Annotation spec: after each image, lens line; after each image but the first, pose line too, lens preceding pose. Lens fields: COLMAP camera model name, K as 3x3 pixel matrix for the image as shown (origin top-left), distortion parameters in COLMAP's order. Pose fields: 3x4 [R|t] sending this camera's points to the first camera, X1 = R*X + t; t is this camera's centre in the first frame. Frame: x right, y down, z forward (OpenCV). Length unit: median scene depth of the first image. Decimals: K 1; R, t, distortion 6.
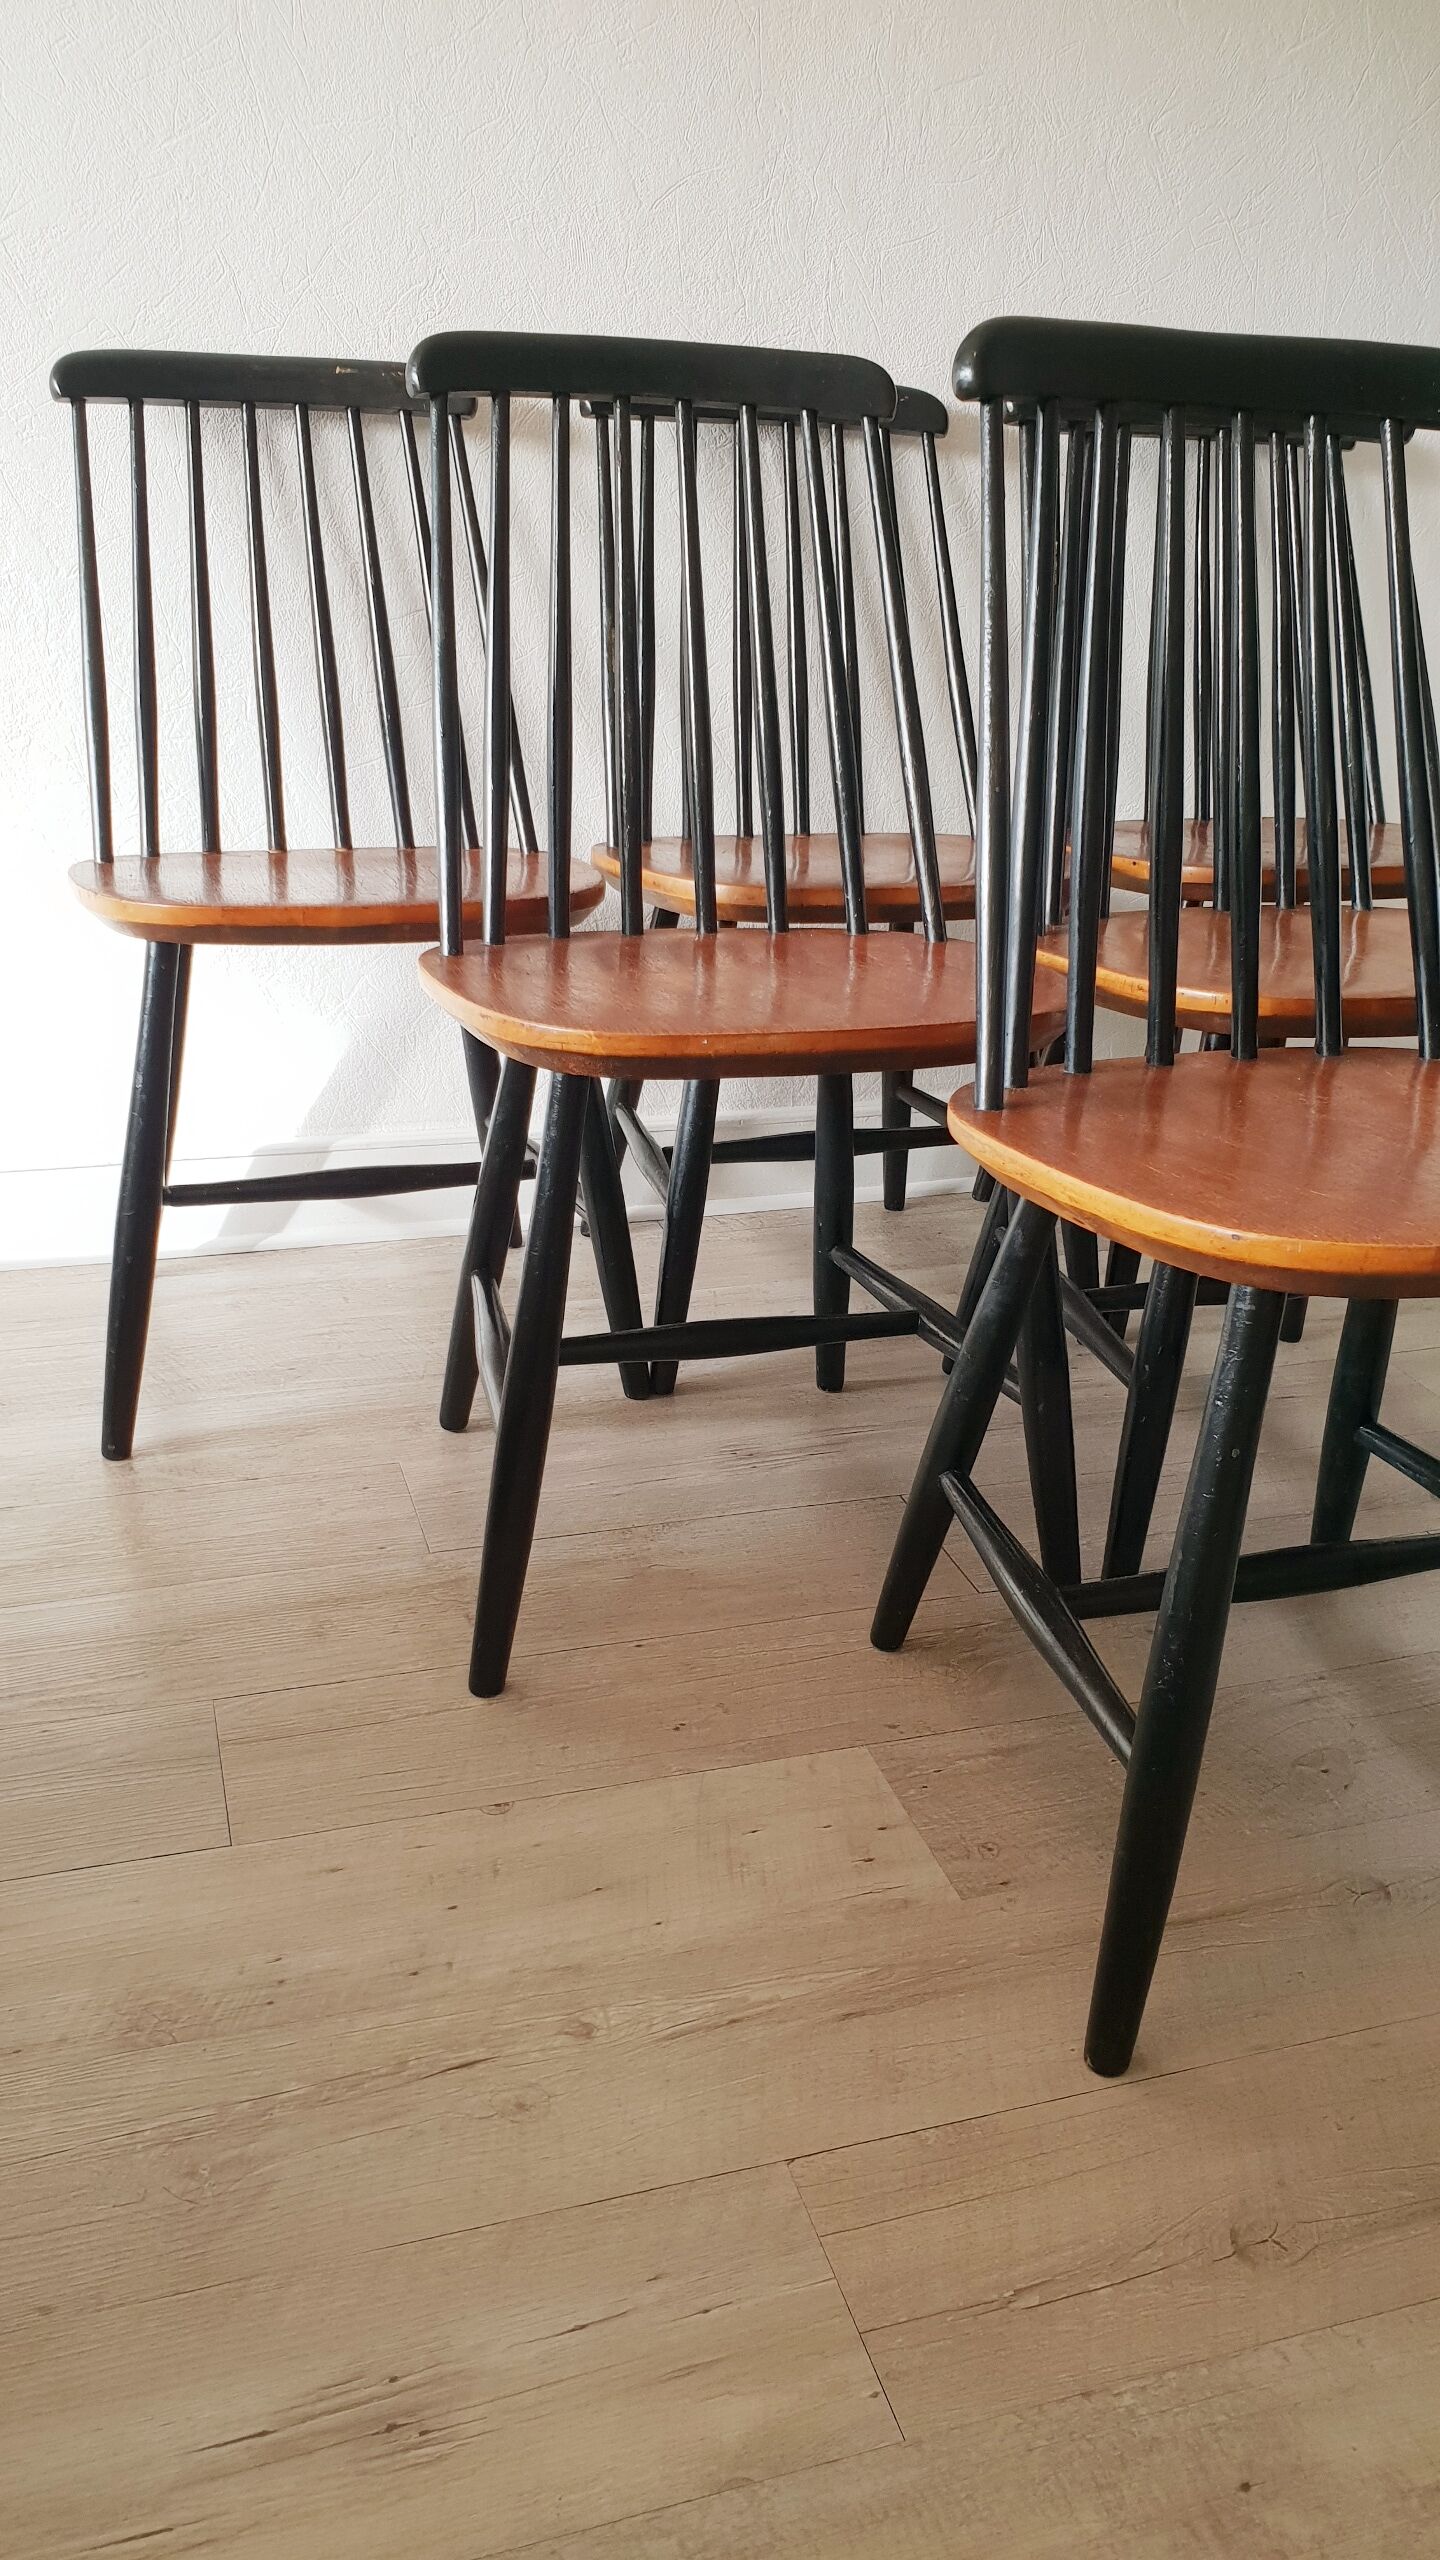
lens RADIAL K [[2008.0, 0, 738.7], [0, 2008.0, 1282.4], [0, 0, 1]] dist [0.020315, -0.016107]
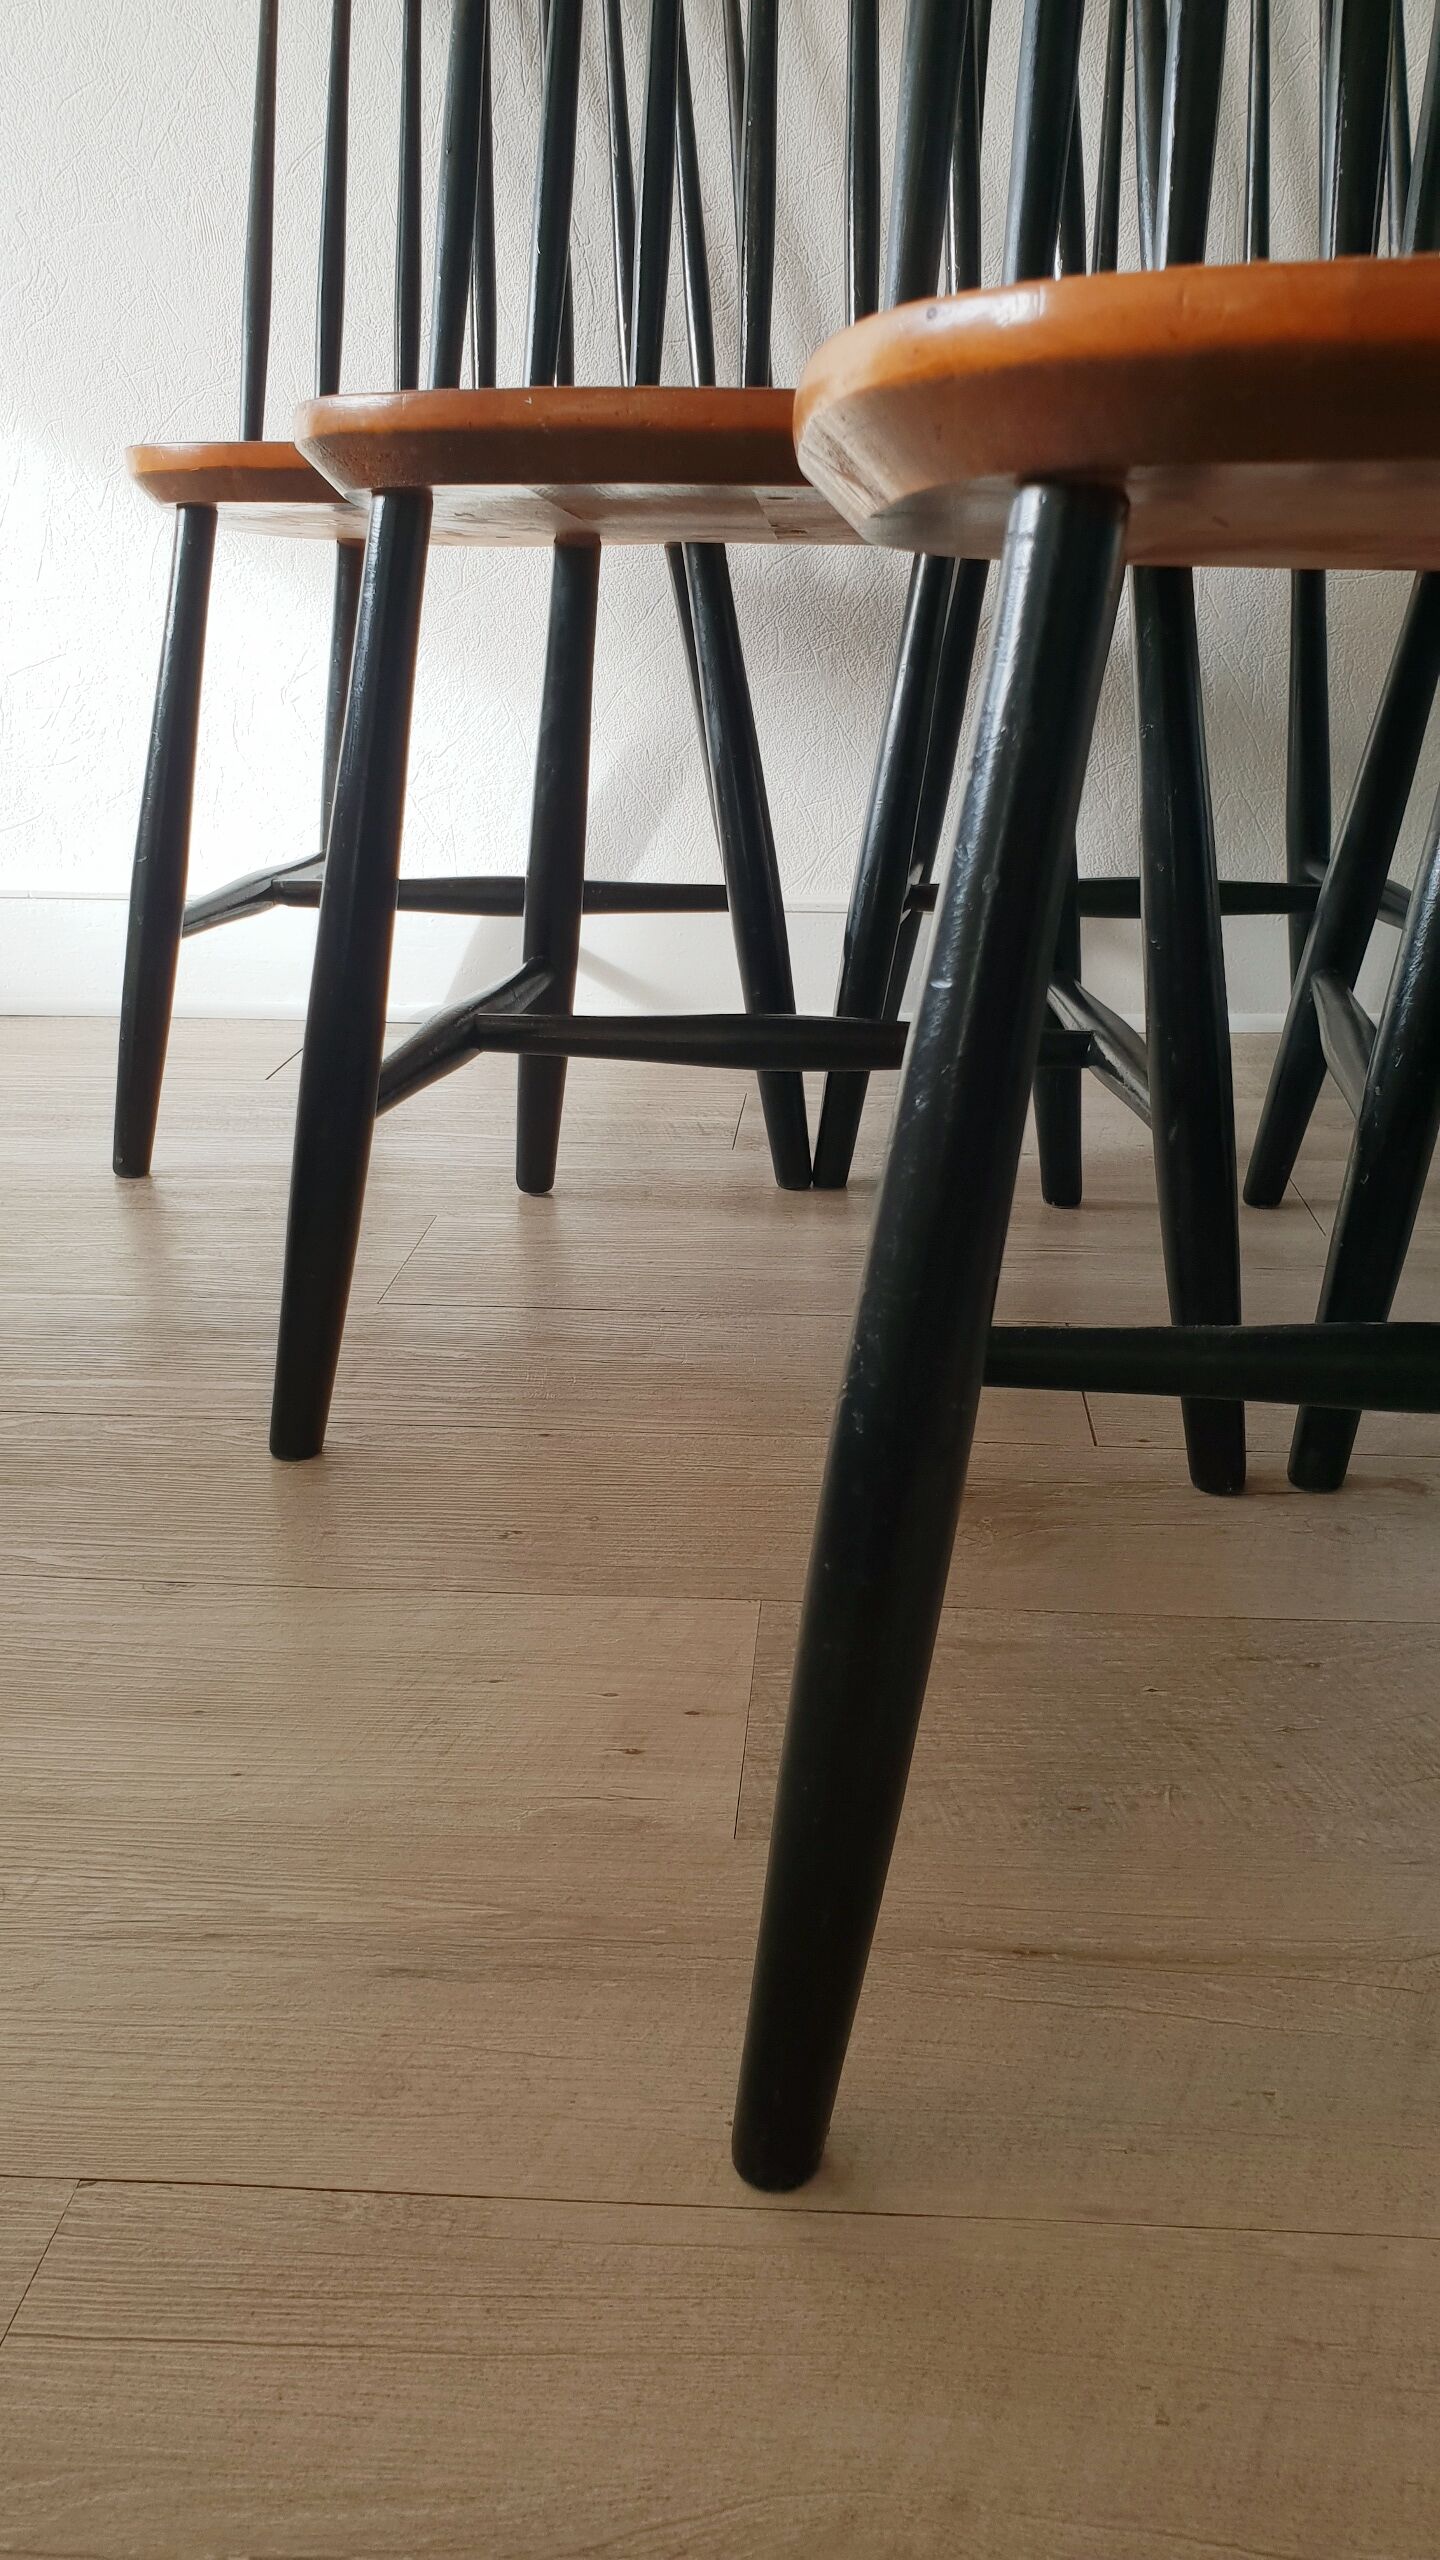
lens RADIAL K [[2008.0, 0, 769.9], [0, 2008.0, 1292.3], [0, 0, 1]] dist [0.020315, -0.016107]
pose [[0.935595, 0.101258, -0.338244, 0.291356], [-0.108362, 0.994109, -0.002133, 0.148004], [0.336035, 0.038648, 0.941056, 0.445984]]
